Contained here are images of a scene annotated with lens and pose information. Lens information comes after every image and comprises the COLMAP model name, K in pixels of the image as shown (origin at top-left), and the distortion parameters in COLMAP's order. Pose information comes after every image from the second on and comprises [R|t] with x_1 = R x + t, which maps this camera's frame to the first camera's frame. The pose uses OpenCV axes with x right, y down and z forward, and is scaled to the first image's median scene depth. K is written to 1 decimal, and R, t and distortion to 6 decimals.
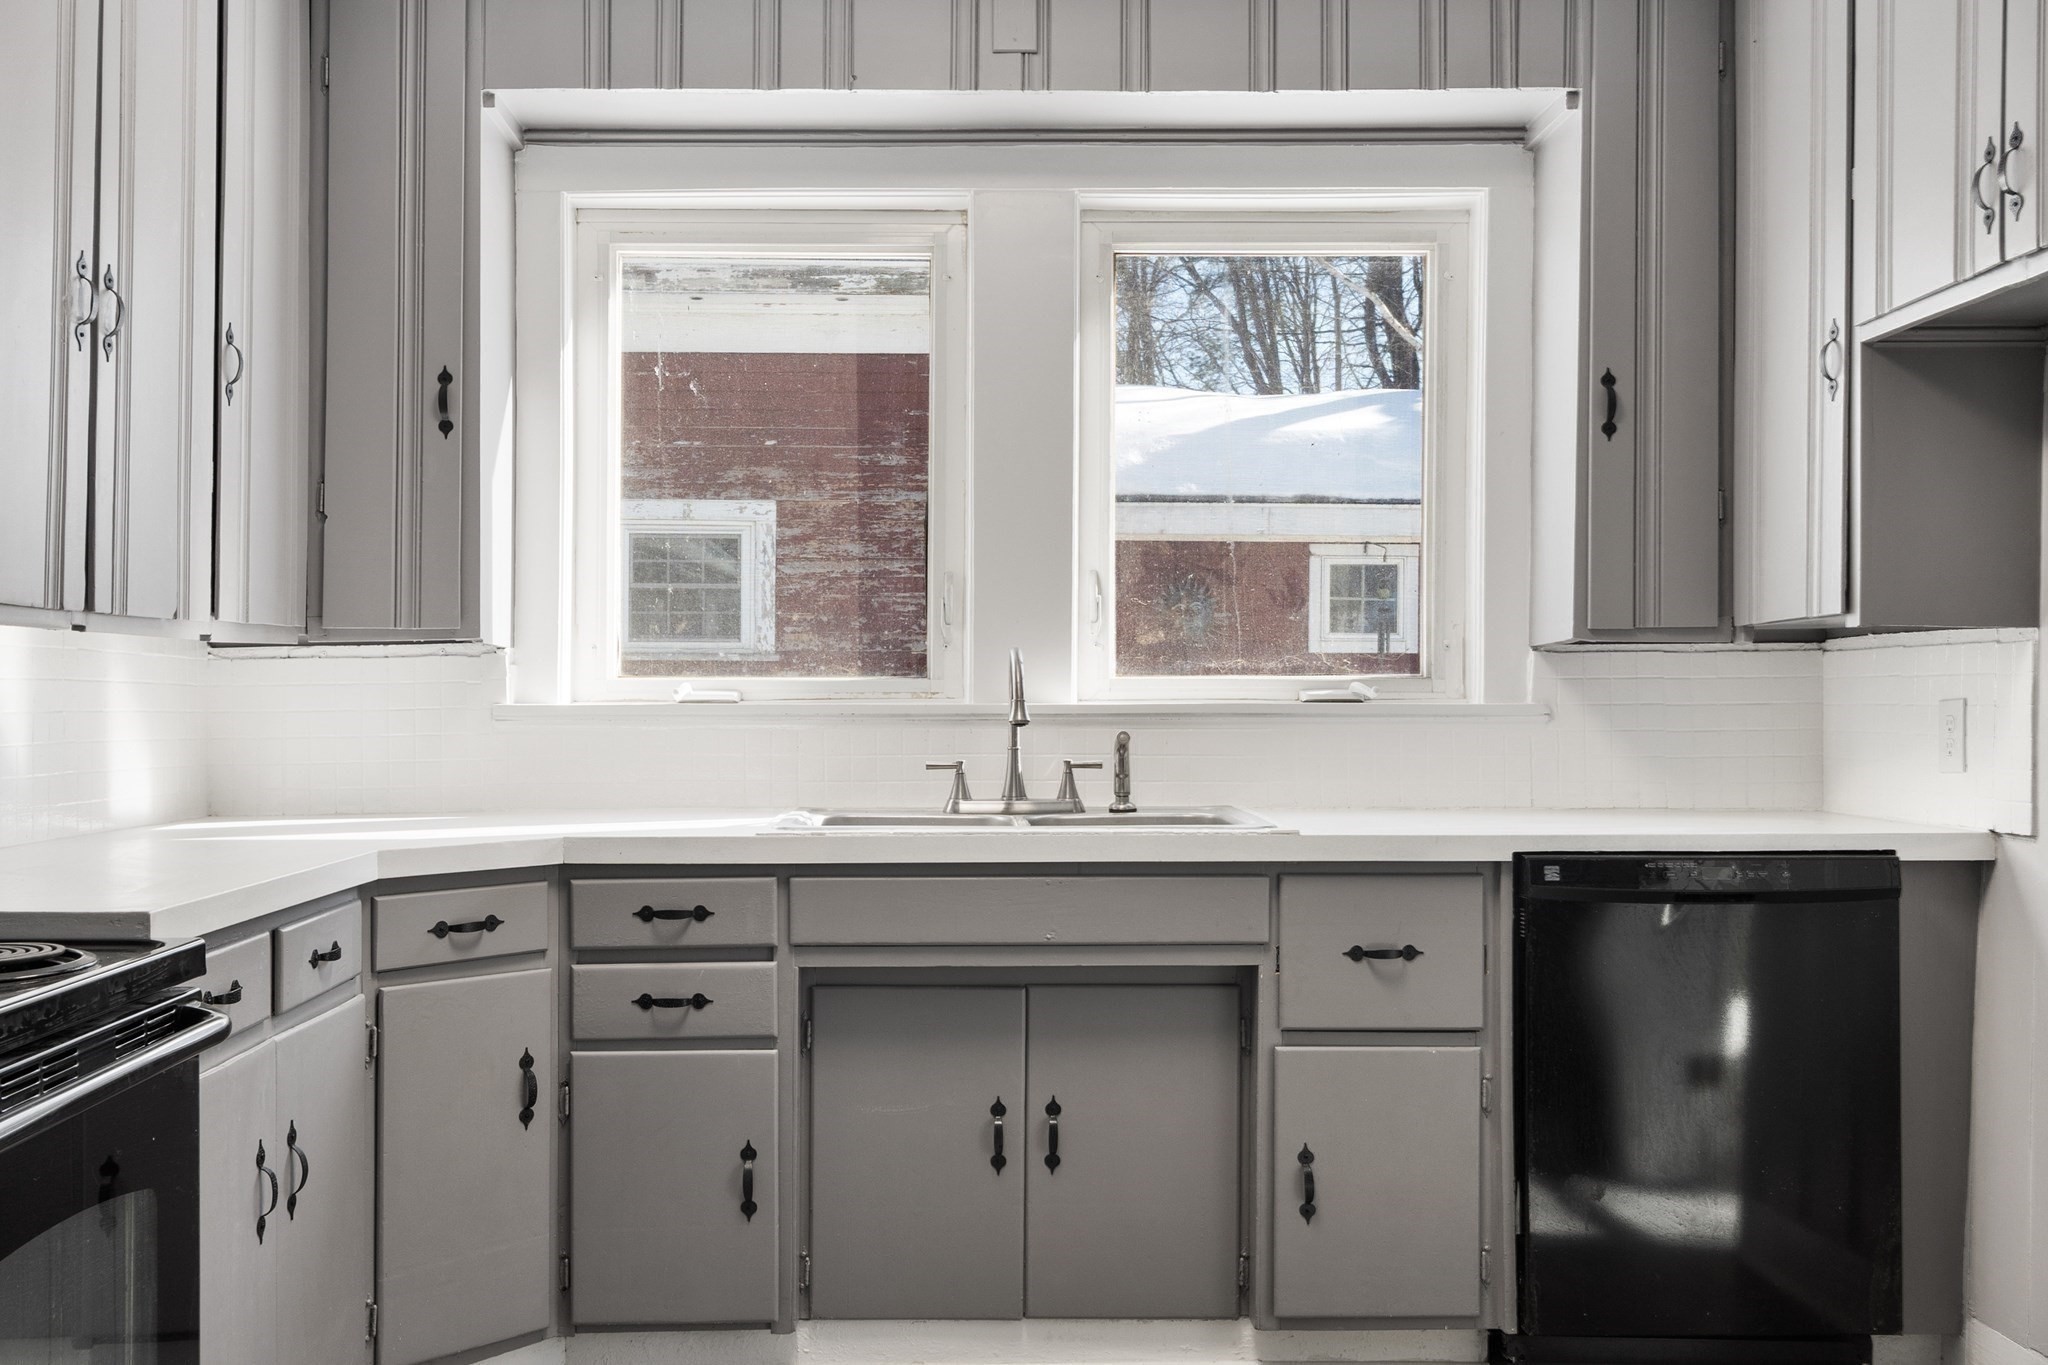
lens RADIAL K [[1892.8, 0, 950.4], [0, 1892.8, 708.4], [0, 0, 1]] dist [0.016422, -0.015892]
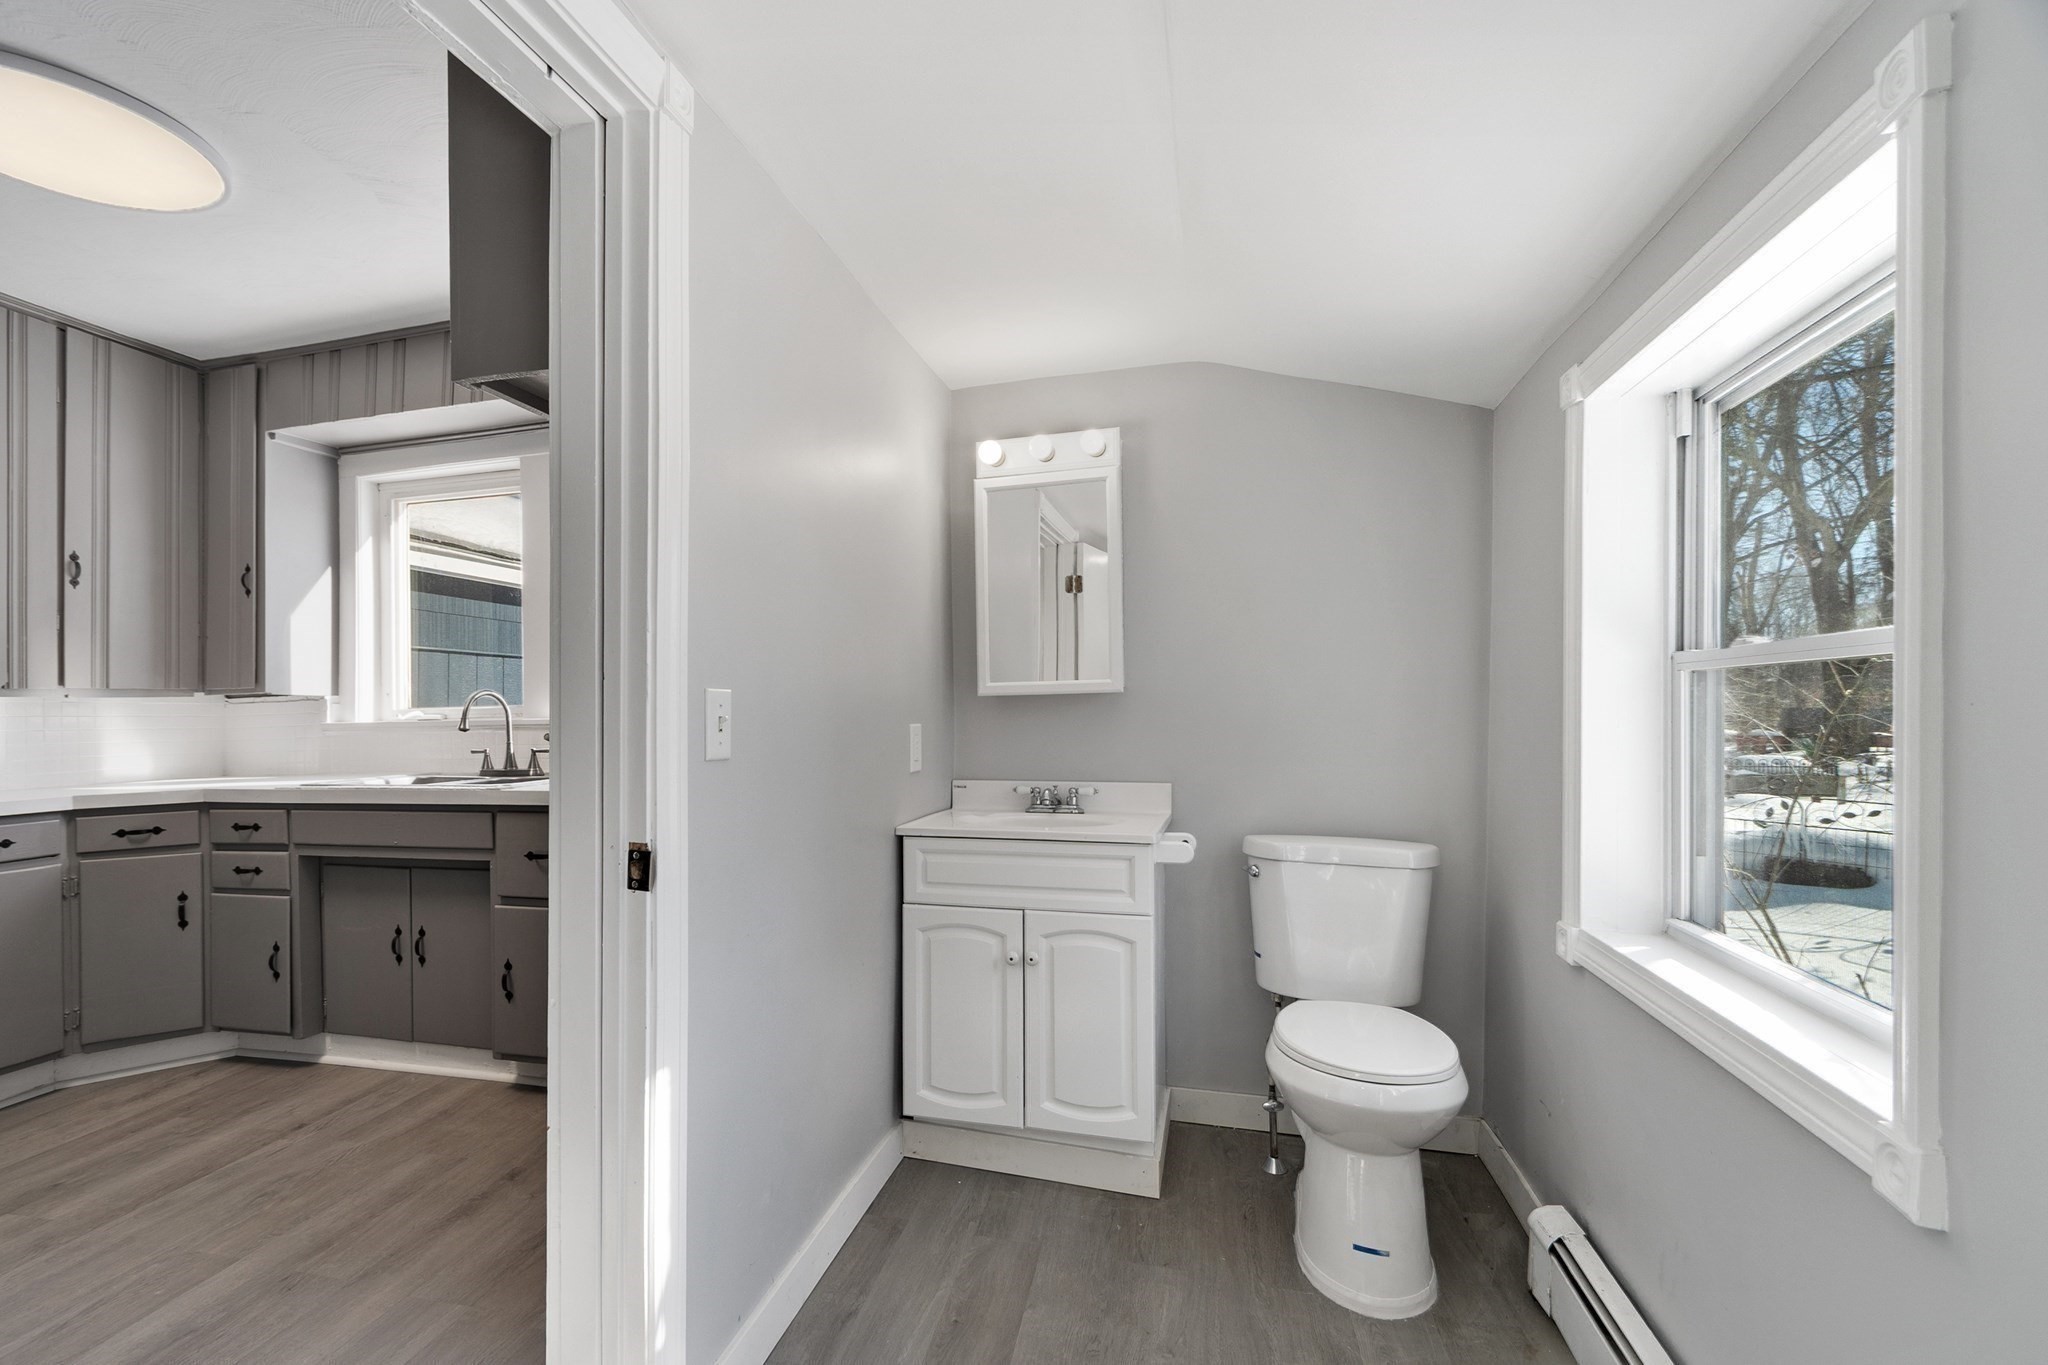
lens RADIAL K [[895.7, 0, 979.9], [0, 895.7, 708.8], [0, 0, 1]] dist [-0.001324, -0.000084]
pose [[0.963848, -0.016717, -0.265929, 0.856706], [0.014825, 0.999849, -0.009120, 0.002504], [0.266041, 0.004848, 0.963949, 0.284621]]
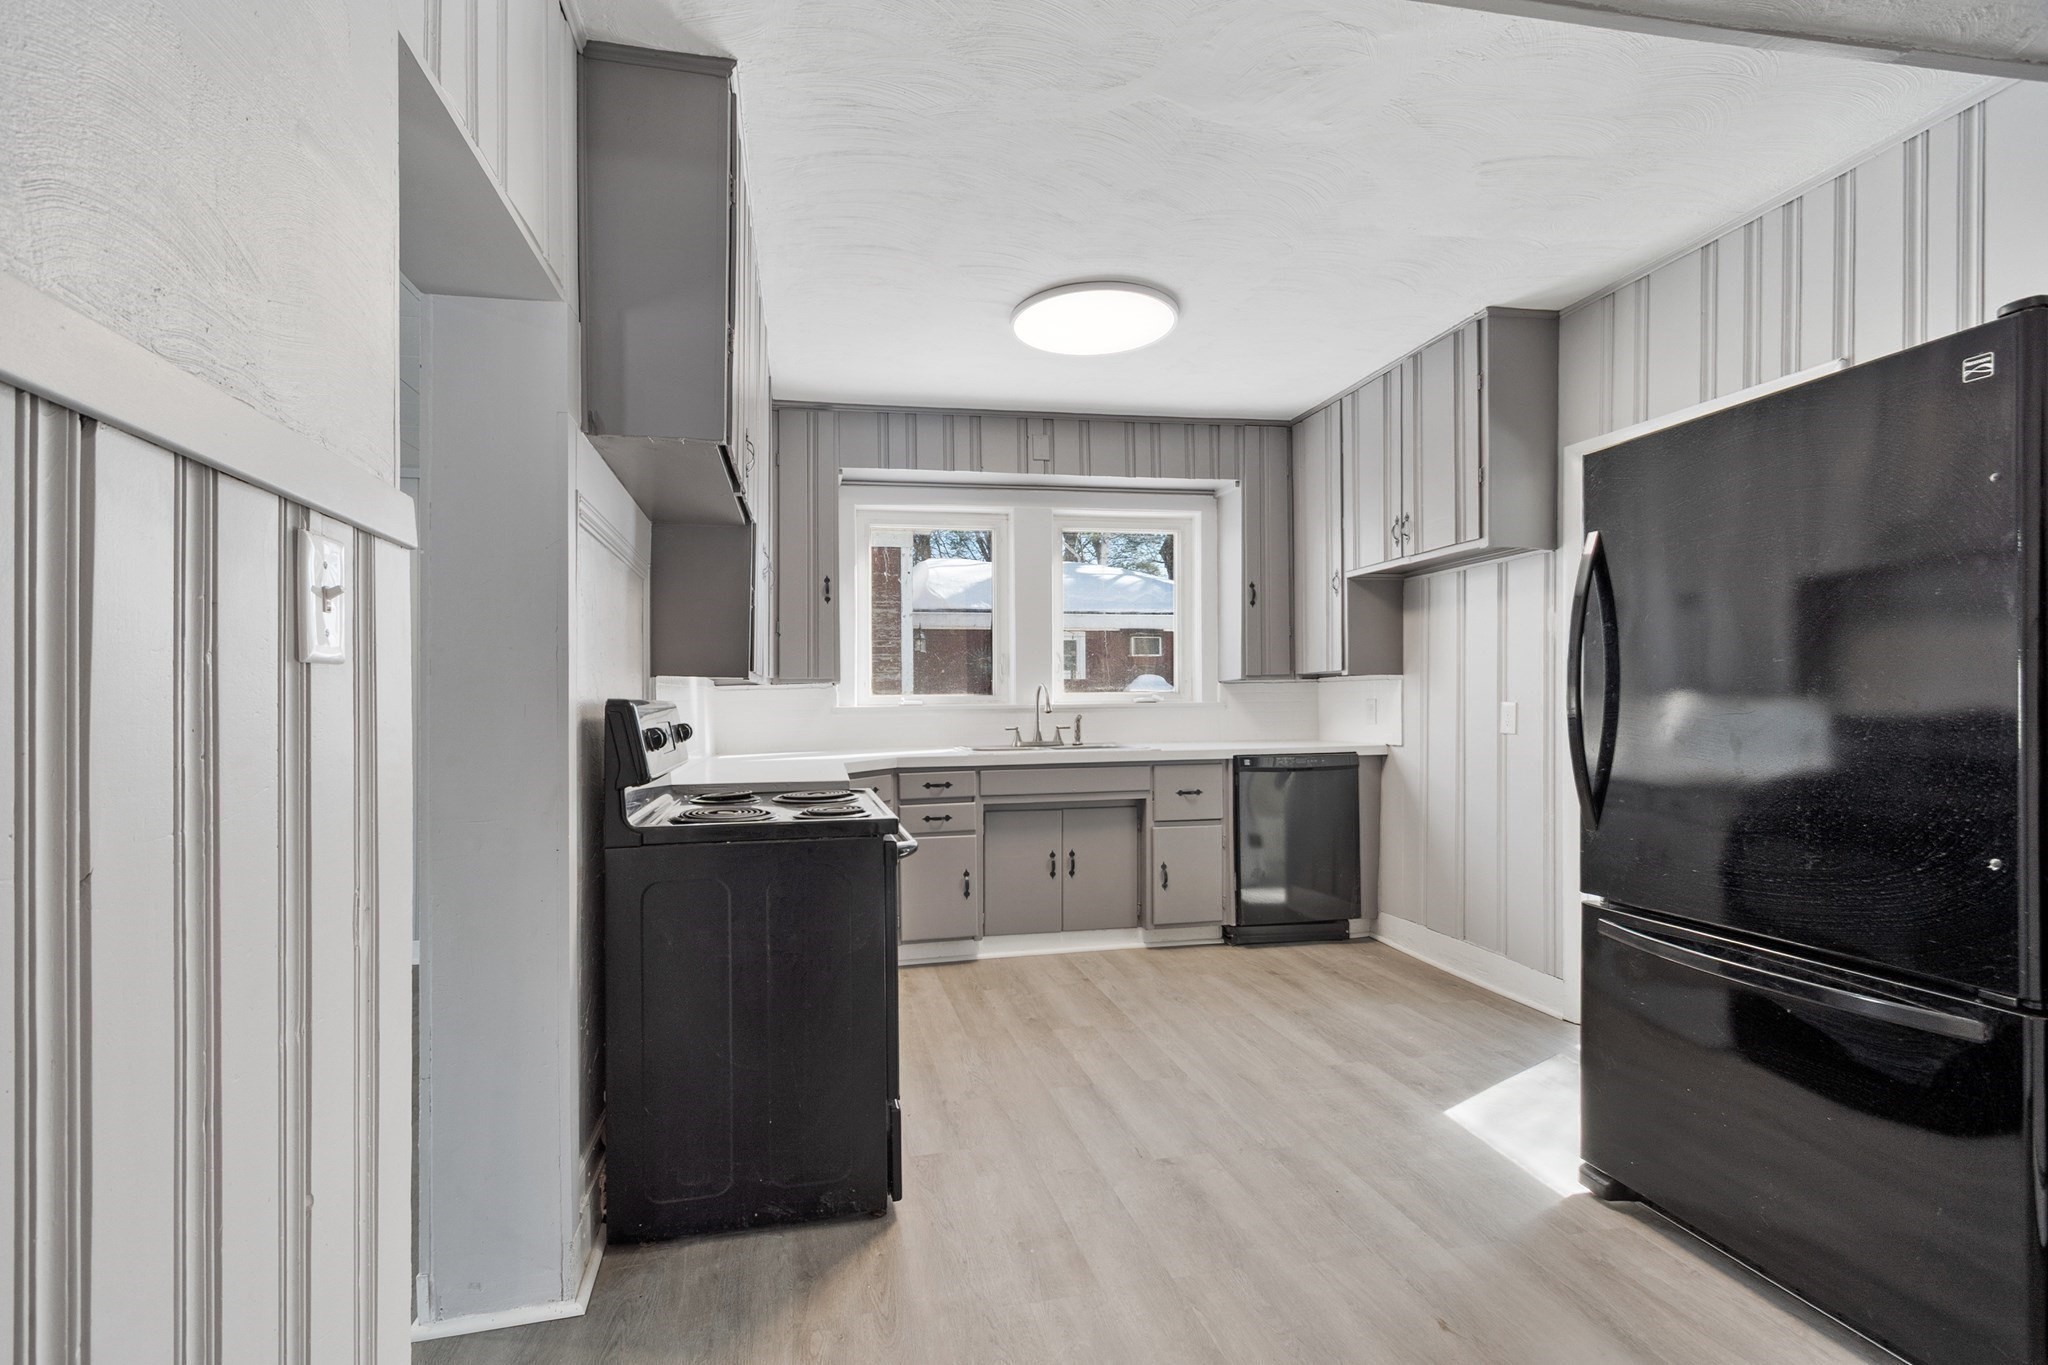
lens RADIAL K [[914.5, 0, 970.0], [0, 914.5, 705.8], [0, 0, 1]] dist [-0.001196, 0.000161]
pose [[0.986235, -0.012808, 0.164852, -0.309777], [0.012651, 0.999918, 0.002001, -0.005498], [-0.164864, 0.000112, 0.986316, -0.275669]]
